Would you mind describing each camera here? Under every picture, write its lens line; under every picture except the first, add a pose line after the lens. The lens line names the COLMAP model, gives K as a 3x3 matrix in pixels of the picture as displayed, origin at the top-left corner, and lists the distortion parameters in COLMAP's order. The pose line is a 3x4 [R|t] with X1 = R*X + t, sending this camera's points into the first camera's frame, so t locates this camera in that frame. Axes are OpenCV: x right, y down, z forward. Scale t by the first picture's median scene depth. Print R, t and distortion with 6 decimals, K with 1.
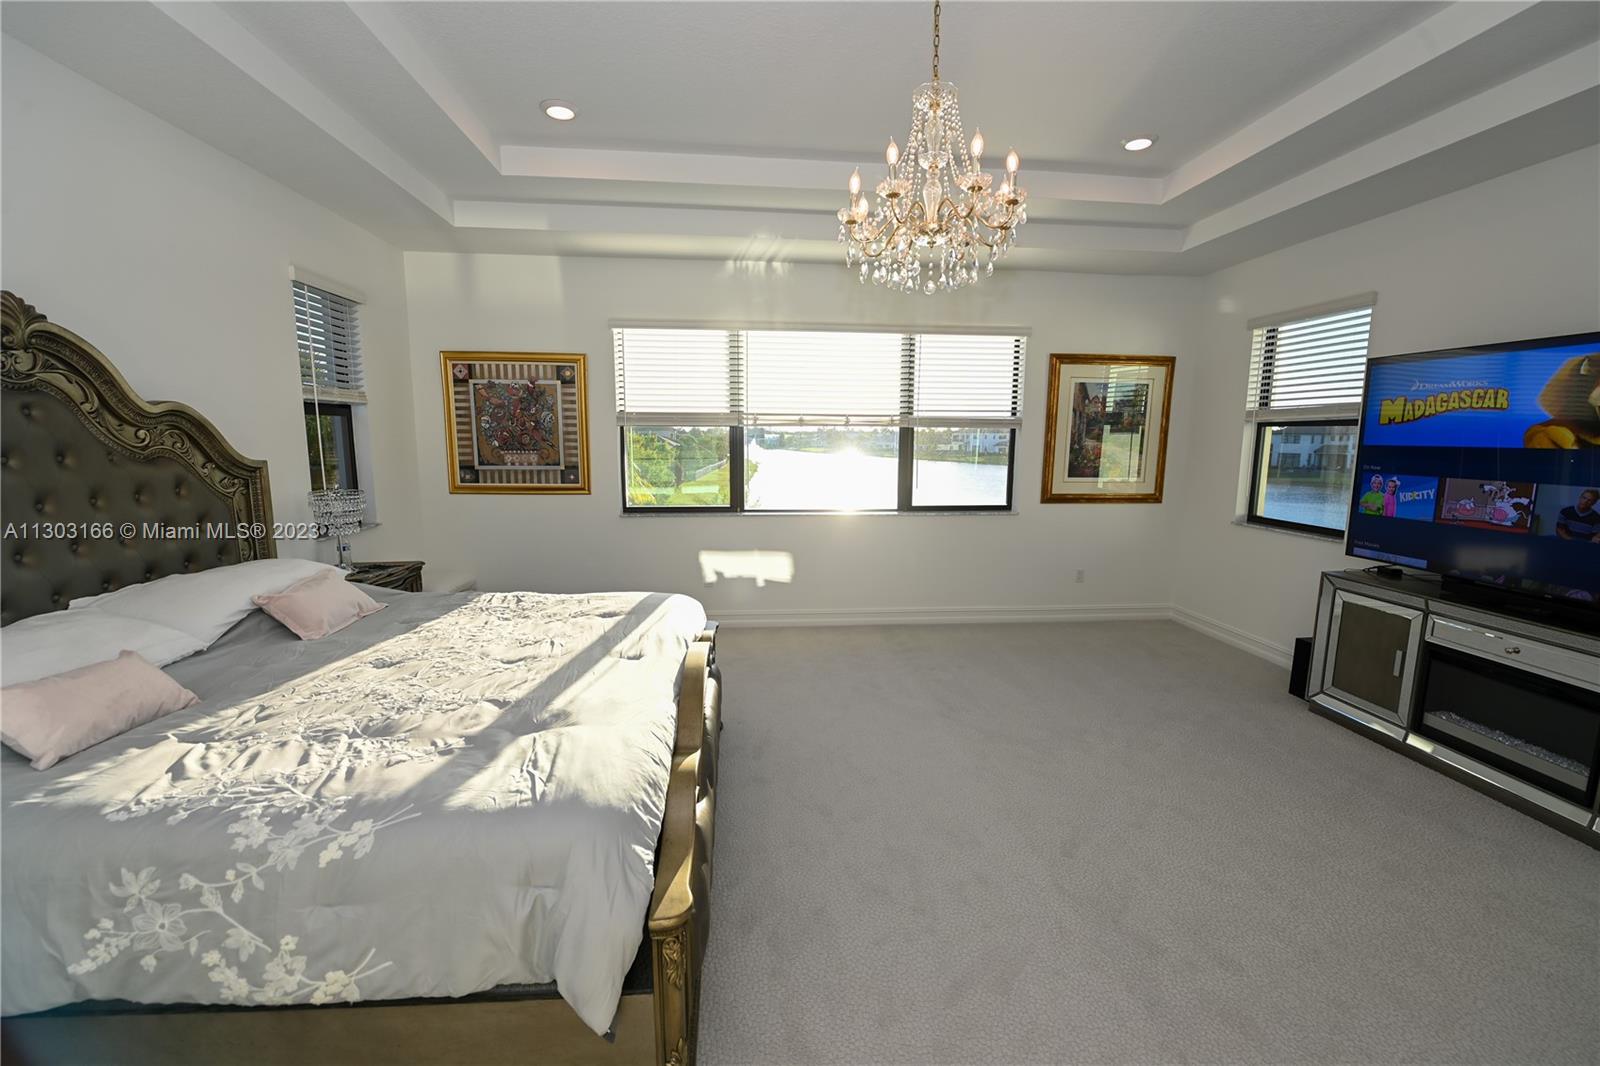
lens RADIAL K [[637.3, 0, 796.8], [0, 637.3, 528.7], [0, 0, 1]] dist [-0.015808, -0.001816]
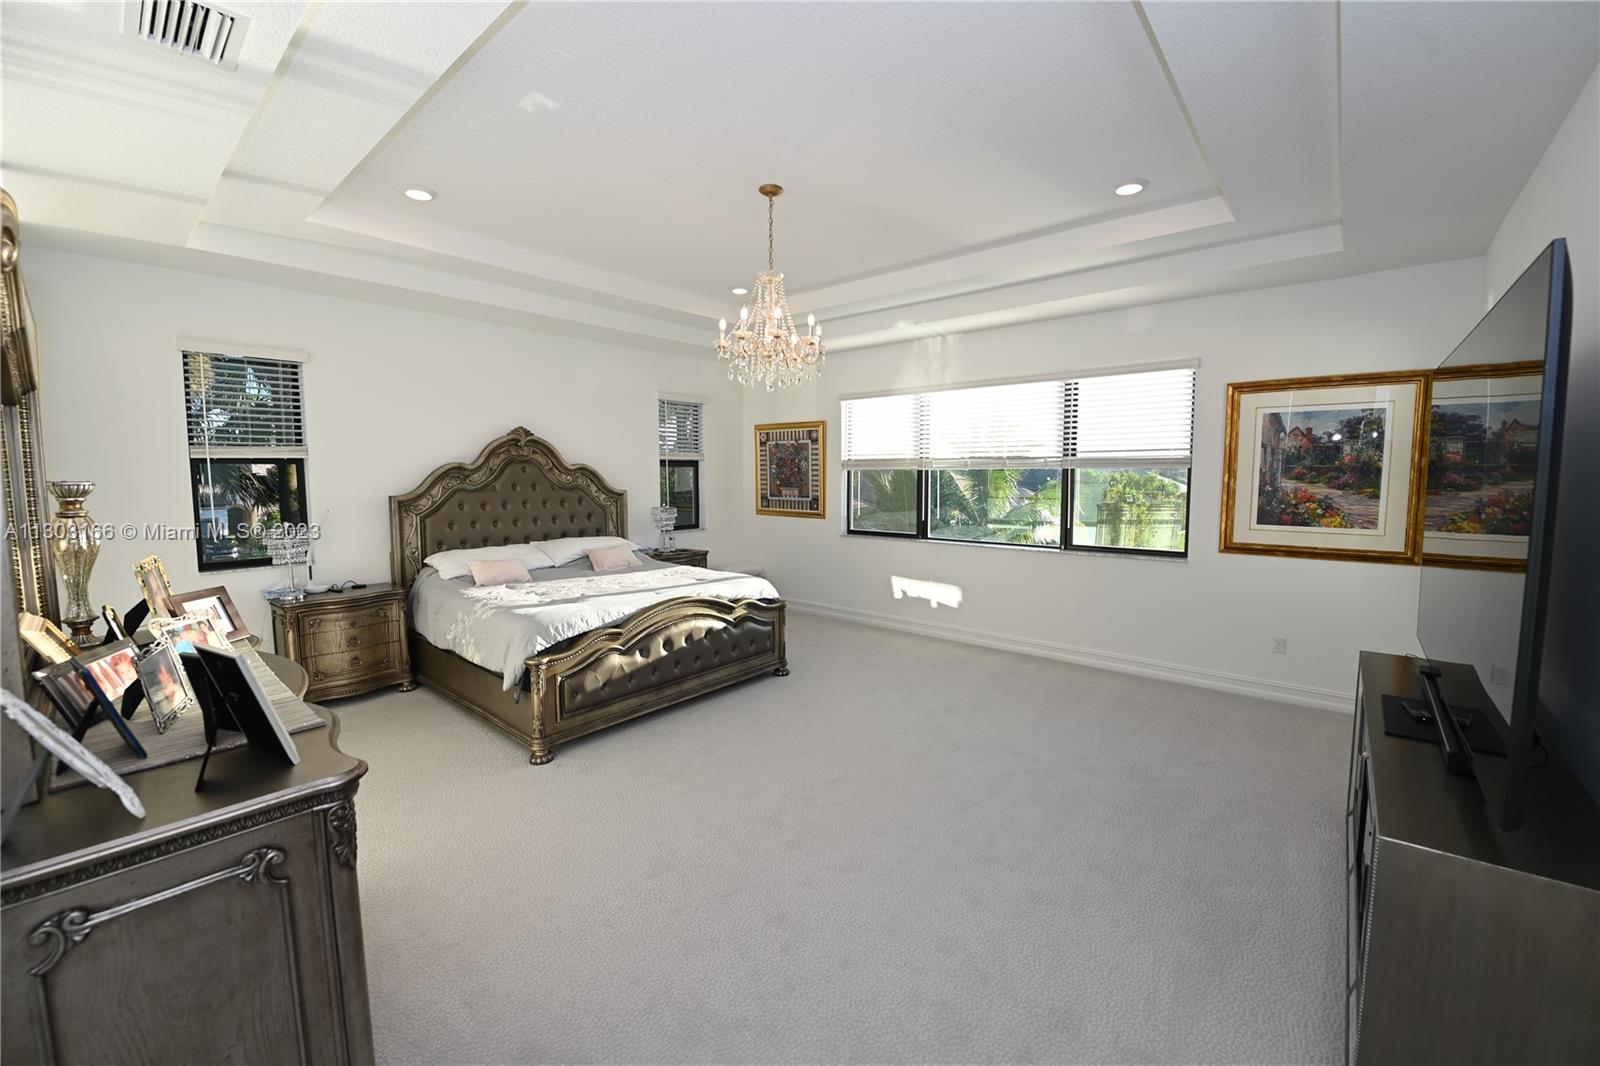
lens RADIAL K [[637.3, 0, 796.8], [0, 637.3, 528.7], [0, 0, 1]] dist [-0.015808, -0.001816]
pose [[0.696193, 0.054241, -0.715802, 0.621070], [-0.098121, 0.994973, -0.020037, 0.002315], [0.711117, 0.084184, 0.698016, -0.026837]]
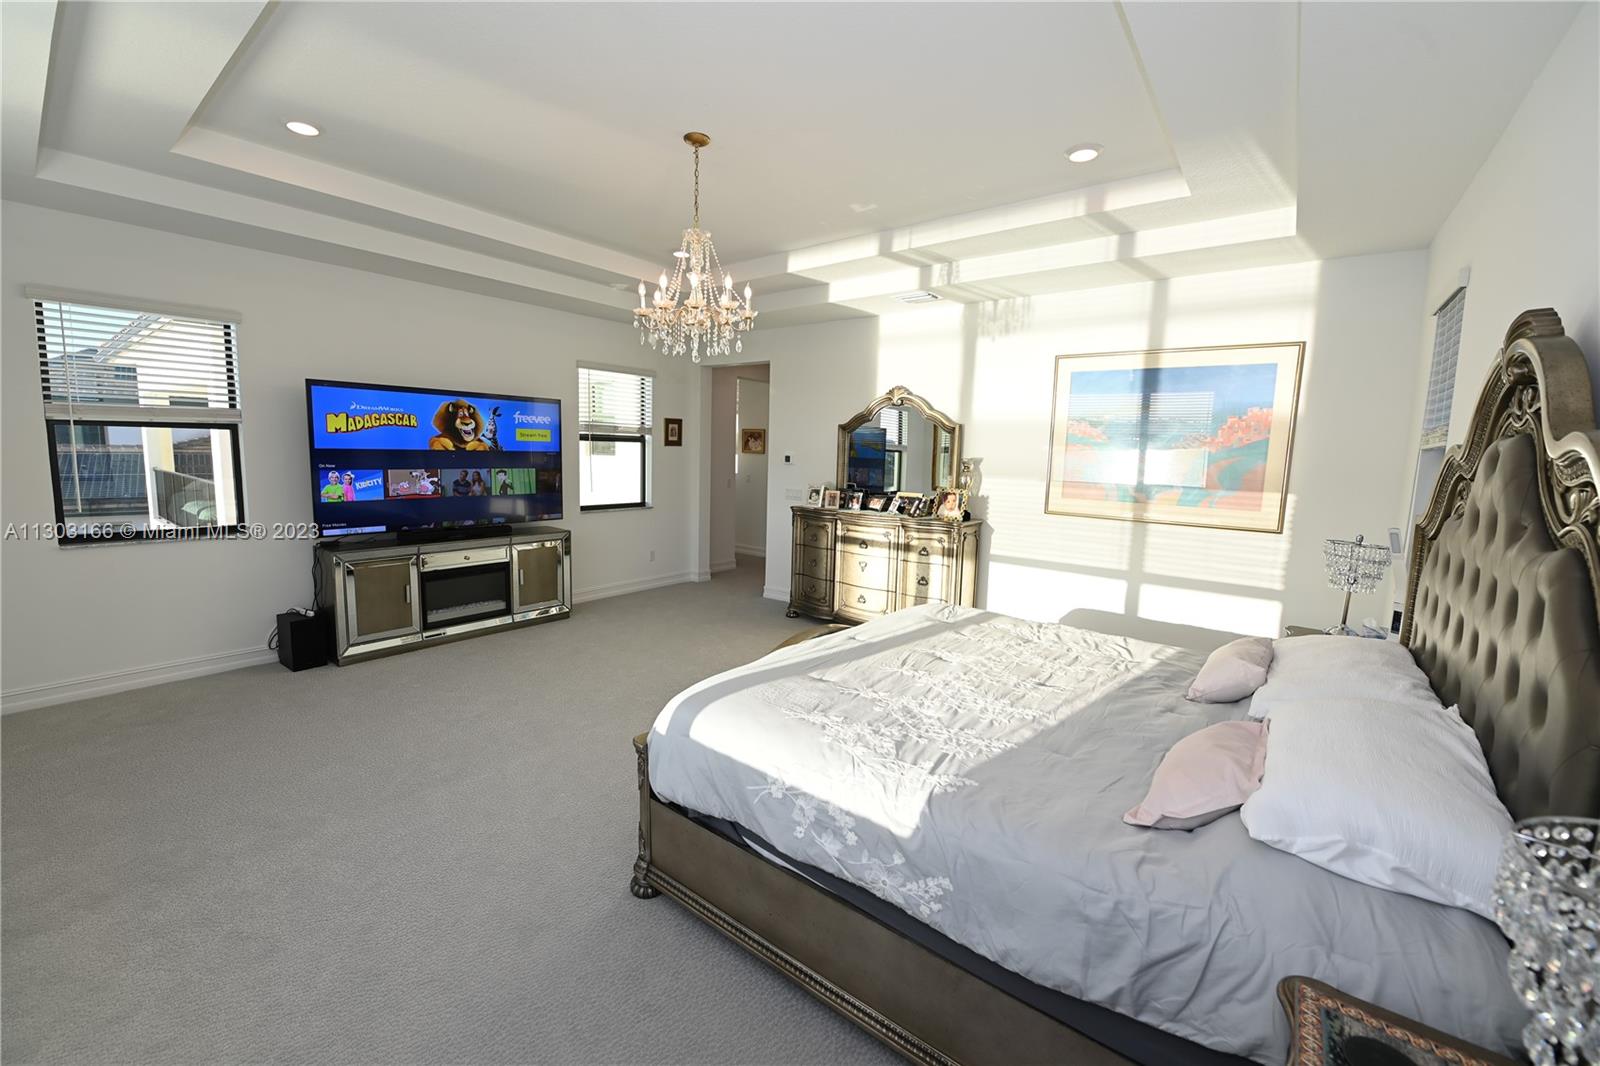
lens RADIAL K [[637.3, 0, 796.8], [0, 637.3, 528.7], [0, 0, 1]] dist [-0.015808, -0.001816]
pose [[-0.730652, -0.110594, 0.673734, -0.994106], [0.066410, 0.970602, 0.231346, -0.309221], [-0.679513, 0.213776, -0.701828, 1.909548]]
